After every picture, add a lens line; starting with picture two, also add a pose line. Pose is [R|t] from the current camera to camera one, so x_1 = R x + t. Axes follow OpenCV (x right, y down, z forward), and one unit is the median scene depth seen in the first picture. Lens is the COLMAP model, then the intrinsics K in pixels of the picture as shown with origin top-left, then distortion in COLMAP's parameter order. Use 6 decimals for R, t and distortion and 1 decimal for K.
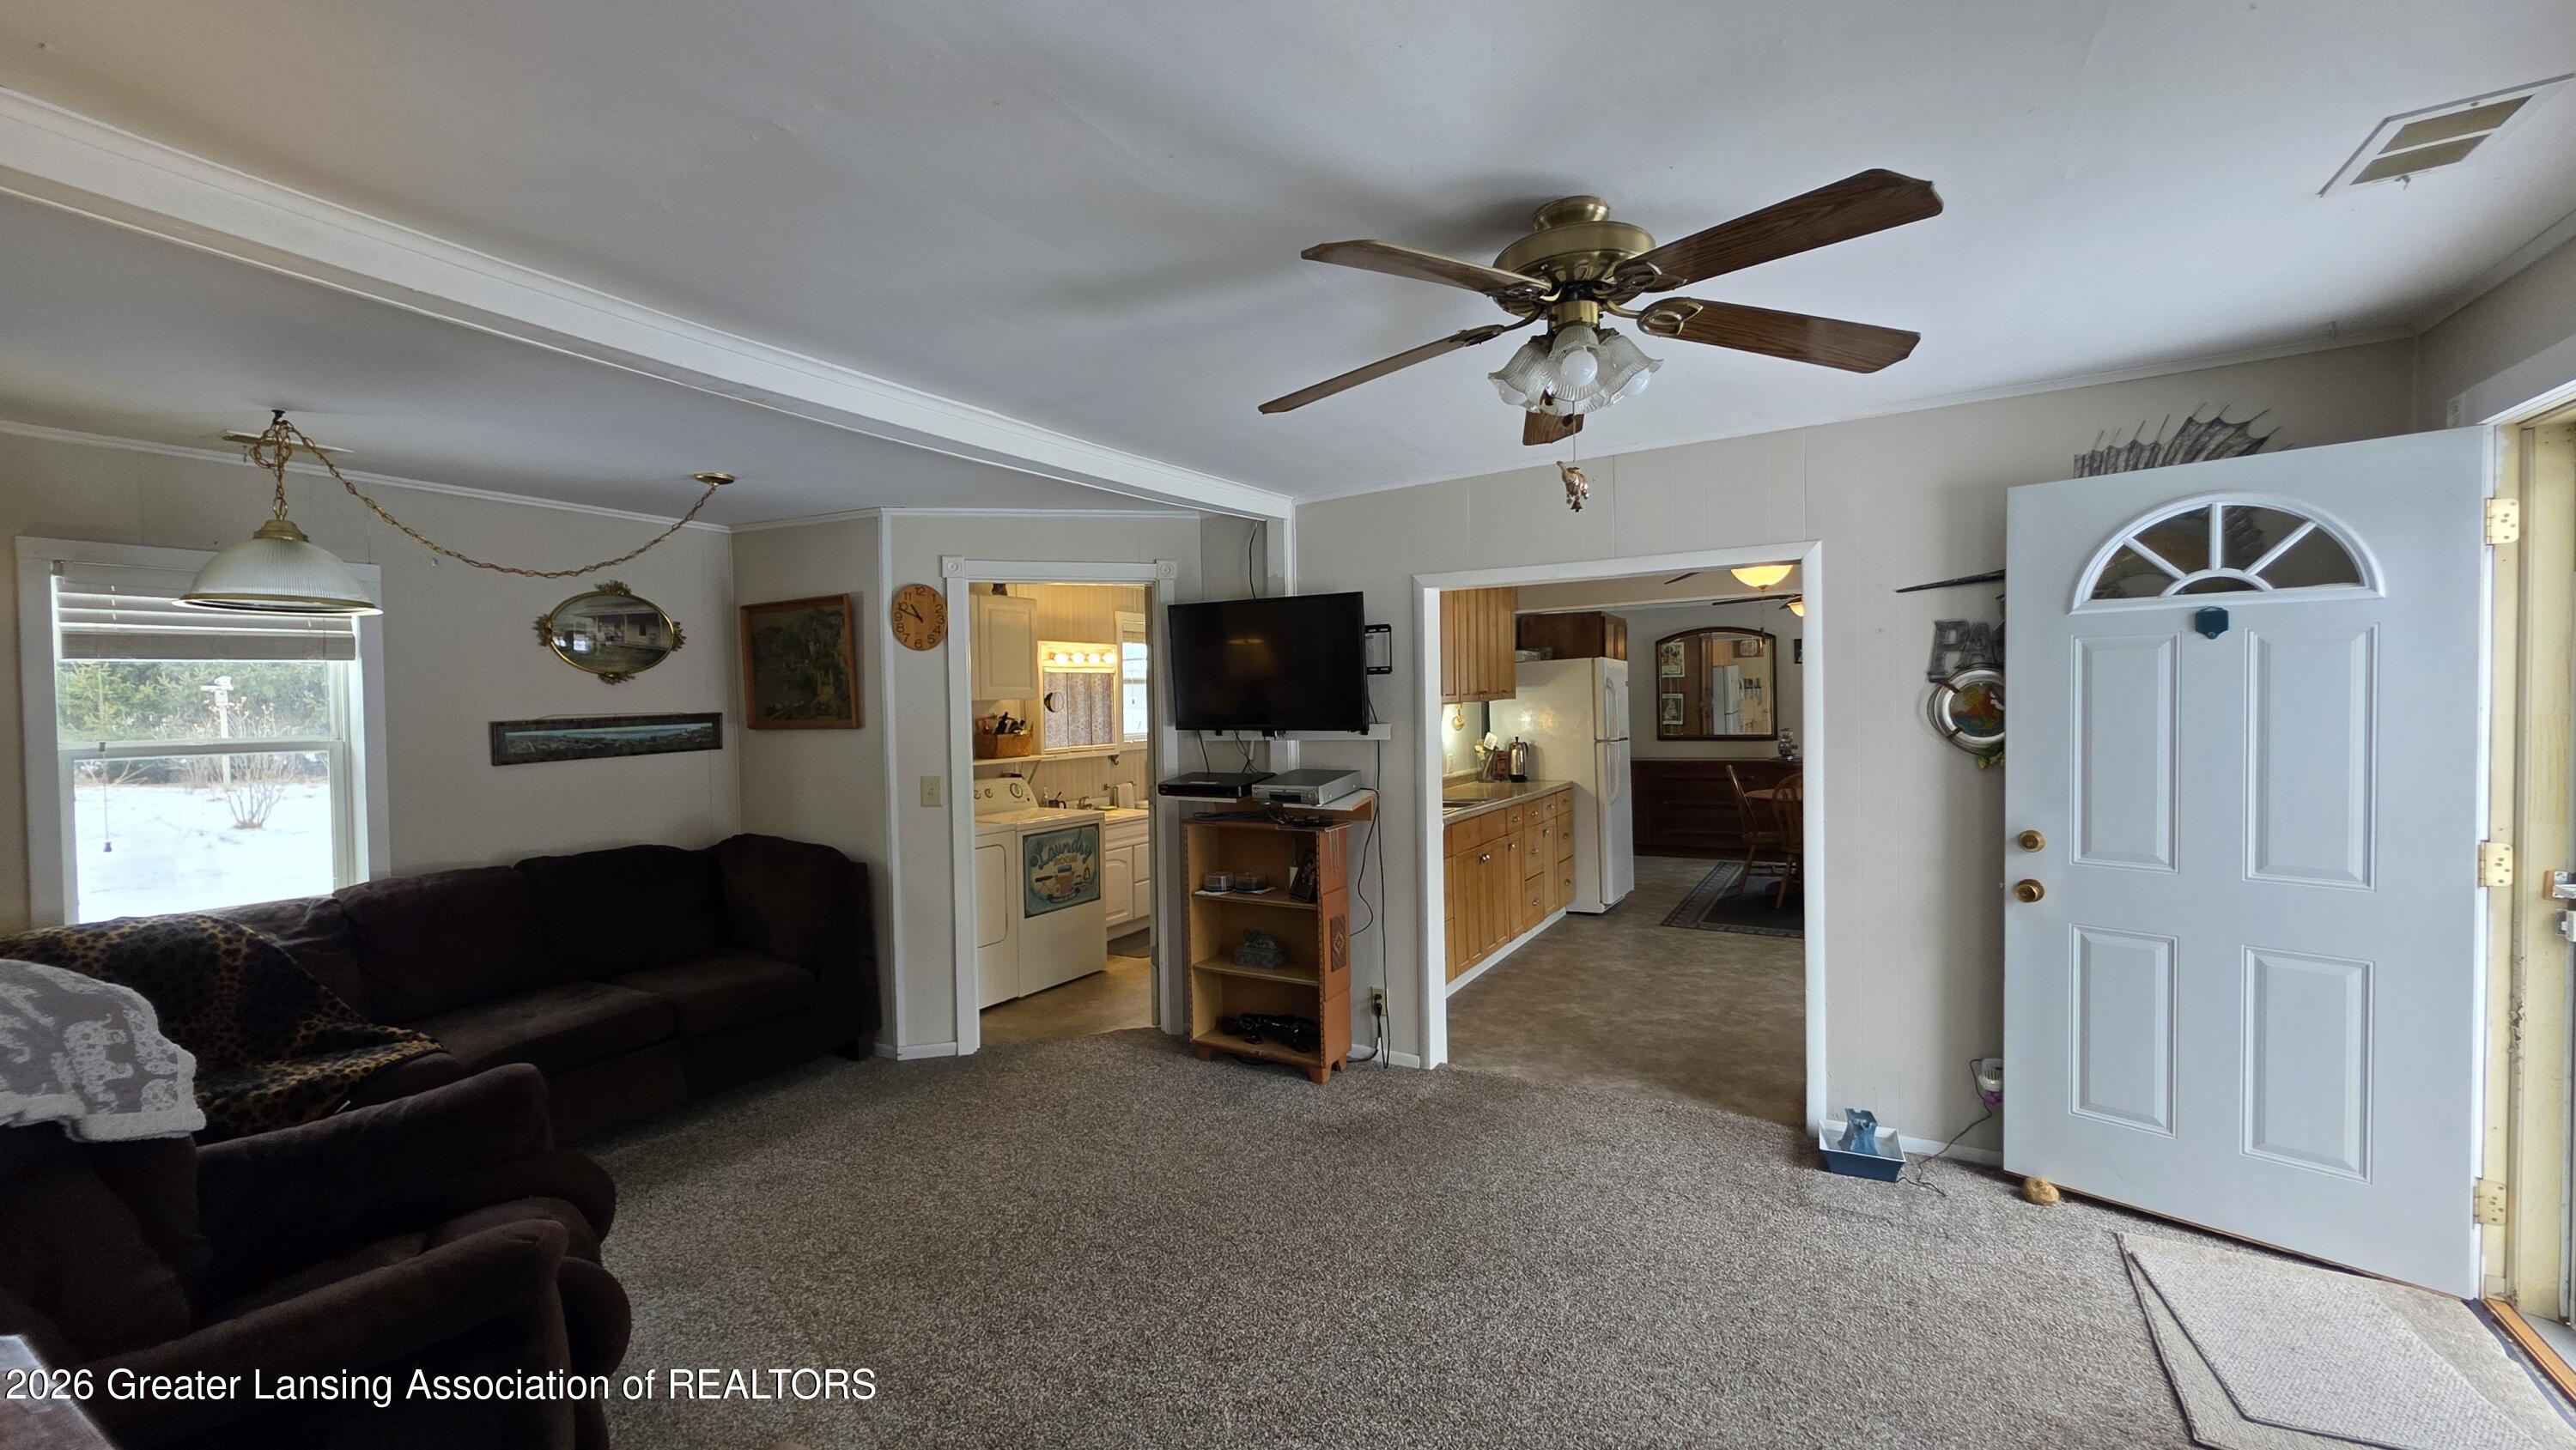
lens RADIAL K [[1032.1, 0, 1278.1], [0, 1032.1, 722.8], [0, 0, 1]] dist [0.000853, -0.000039]
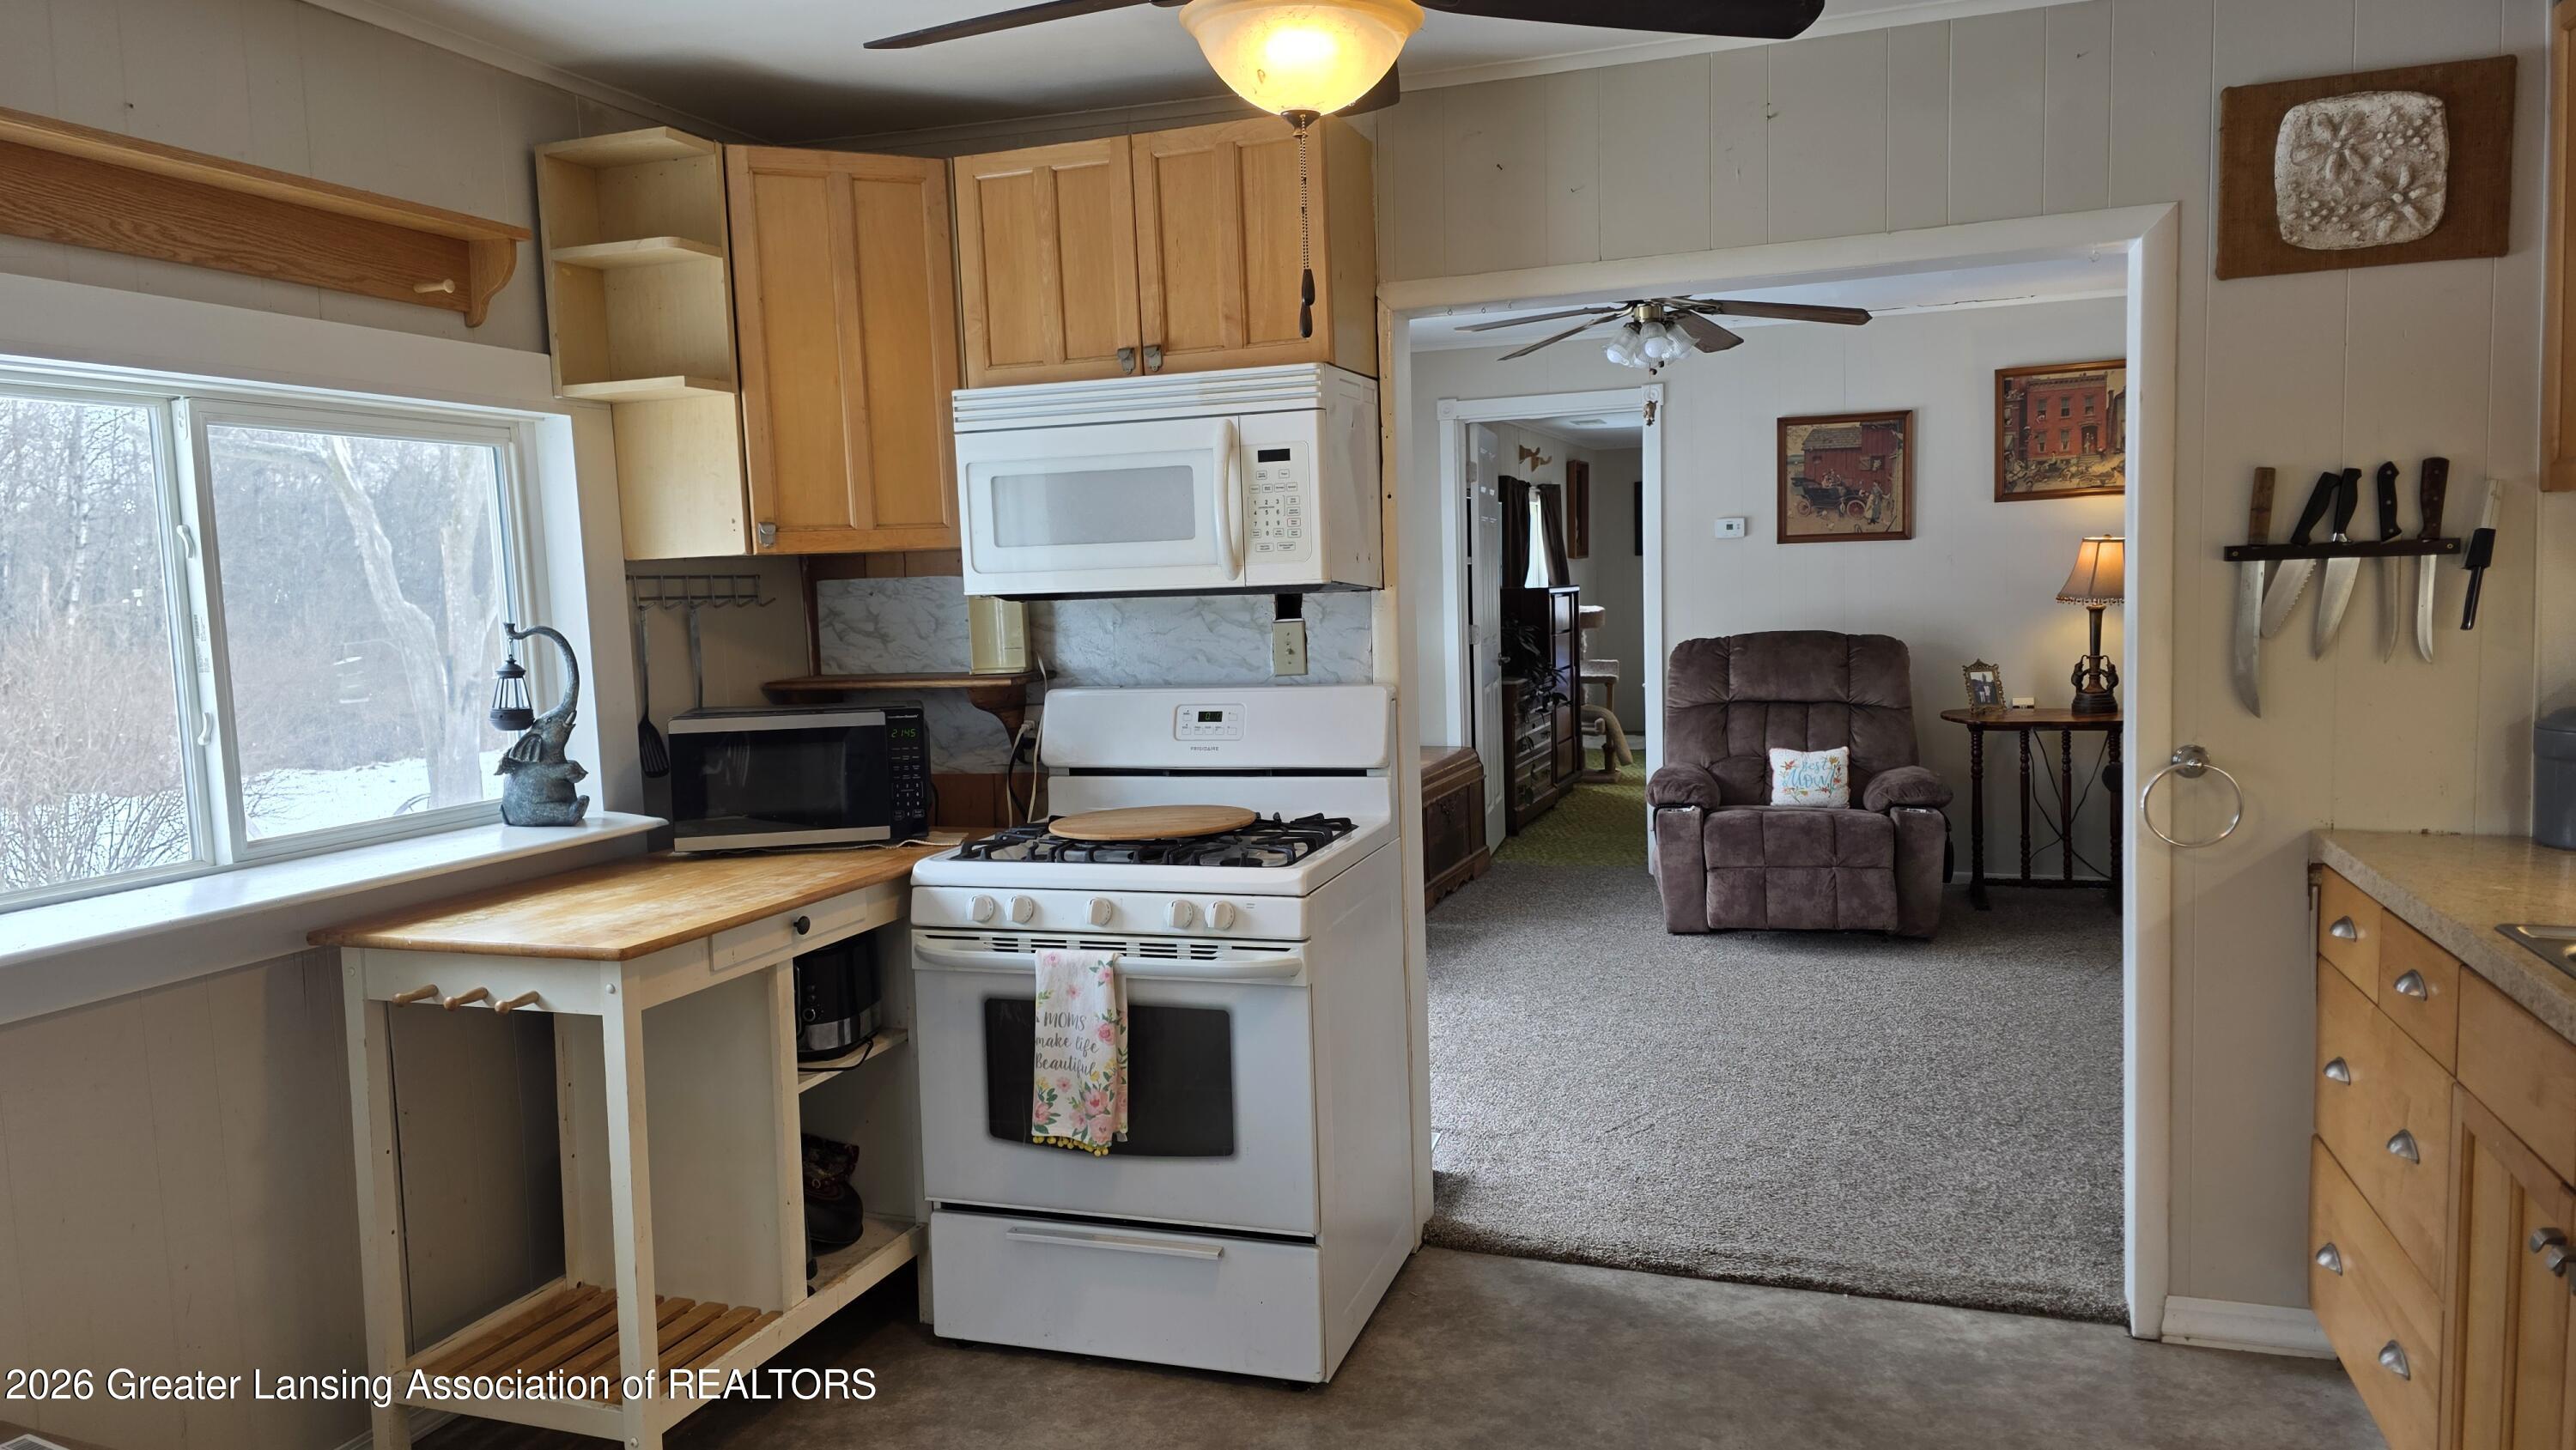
lens RADIAL K [[1726.8, 0, 1265.4], [0, 1726.8, 727.7], [0, 0, 1]] dist [0.073232, -0.068833]
pose [[-0.981134, 0.070073, -0.180181, 0.651474], [0.050029, 0.992280, 0.113478, -0.029033], [0.186742, 0.102323, -0.977066, 1.661413]]
